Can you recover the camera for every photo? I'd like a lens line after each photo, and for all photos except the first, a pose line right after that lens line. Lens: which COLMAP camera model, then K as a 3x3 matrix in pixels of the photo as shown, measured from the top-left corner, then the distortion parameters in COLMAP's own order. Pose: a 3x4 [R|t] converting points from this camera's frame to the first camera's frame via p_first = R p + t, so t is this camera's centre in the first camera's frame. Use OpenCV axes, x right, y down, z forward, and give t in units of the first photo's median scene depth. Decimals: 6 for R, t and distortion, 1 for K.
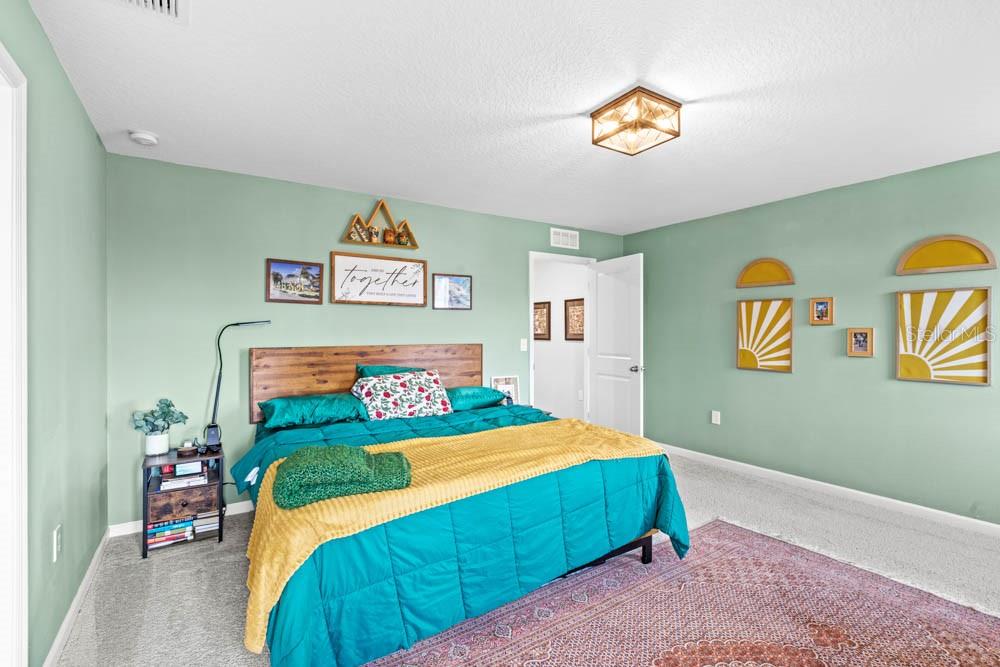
lens RADIAL K [[460.9, 0, 499.5], [0, 460.9, 319.1], [0, 0, 1]] dist [-0.000058, 0.000057]
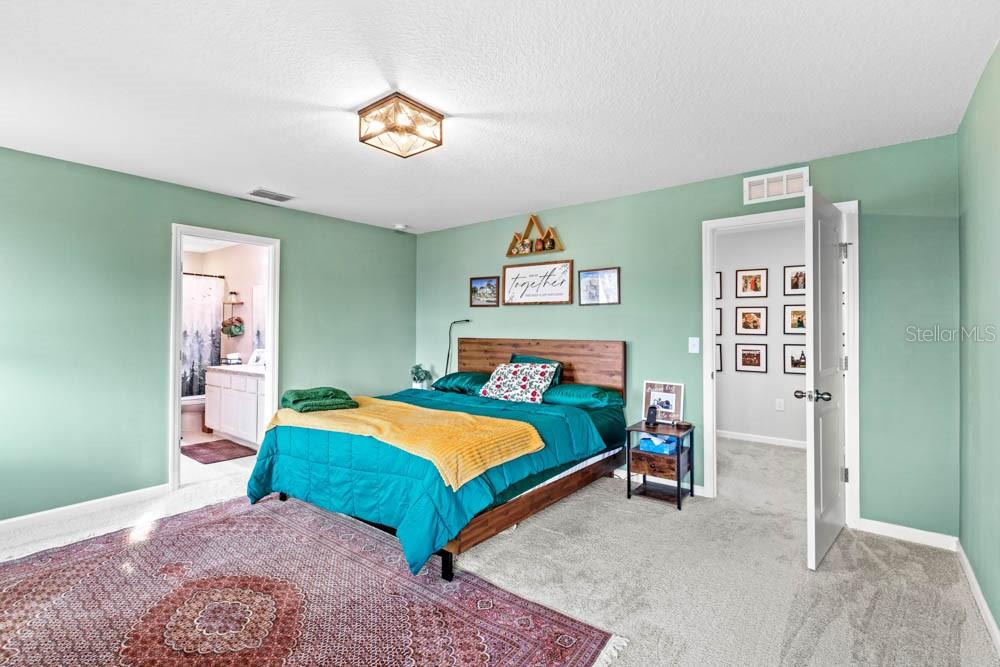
lens RADIAL K [[460.9, 0, 499.5], [0, 460.9, 319.1], [0, 0, 1]] dist [-0.000058, 0.000057]
pose [[0.315417, -0.008660, -0.948914, 0.850443], [0.026991, 0.999636, -0.000151, 0.003899], [0.948569, -0.025564, 0.315535, 0.560266]]
